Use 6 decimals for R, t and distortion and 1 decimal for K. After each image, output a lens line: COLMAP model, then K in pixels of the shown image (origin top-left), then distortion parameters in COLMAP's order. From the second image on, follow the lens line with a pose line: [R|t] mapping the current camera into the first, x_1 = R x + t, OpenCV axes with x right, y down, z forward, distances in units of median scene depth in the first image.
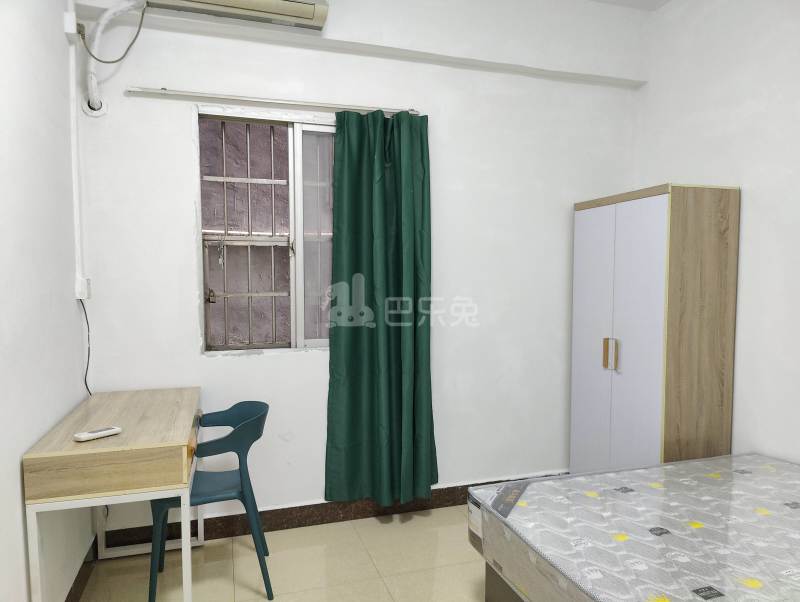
lens RADIAL K [[558.8, 0, 400.3], [0, 558.8, 310.6], [0, 0, 1]] dist [0.035641, -0.043177]
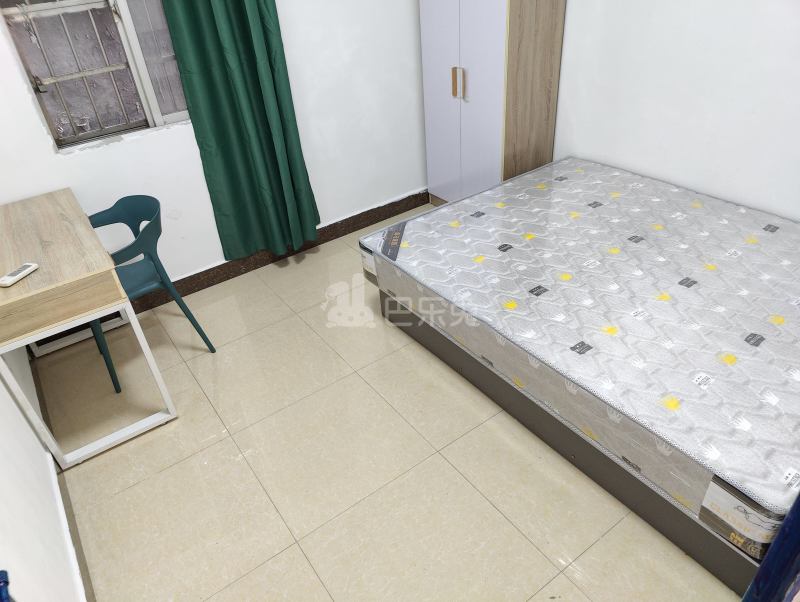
lens RADIAL K [[558.8, 0, 402.2], [0, 558.8, 302.3], [0, 0, 1]] dist [0.035641, -0.043177]
pose [[0.949598, -0.228447, 0.214654, -0.064234], [0.088328, 0.852015, 0.516012, -0.144256], [-0.300770, -0.471044, 0.829250, -0.072131]]
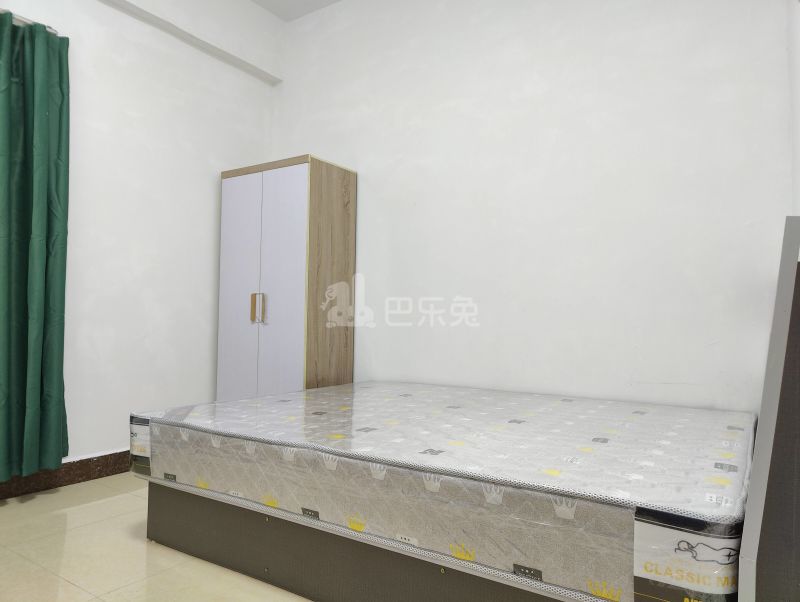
lens RADIAL K [[558.8, 0, 399.0], [0, 558.8, 307.4], [0, 0, 1]] dist [0.035641, -0.043177]
pose [[0.782113, 0.028362, 0.622491, -0.093912], [0.019473, 0.997363, -0.069908, 0.173272], [-0.622832, 0.066798, 0.779499, -0.014763]]
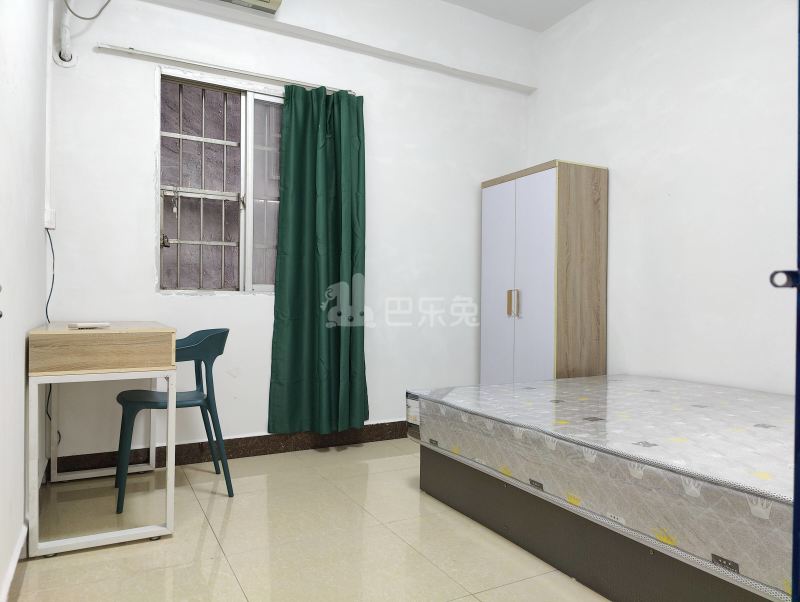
lens RADIAL K [[558.8, 0, 400.7], [0, 558.8, 299.3], [0, 0, 1]] dist [0.035641, -0.043177]
pose [[0.983093, 0.010962, 0.182777, -0.089579], [0.000721, 0.997967, -0.063730, 0.160778], [-0.183104, 0.062784, 0.981087, -0.146729]]
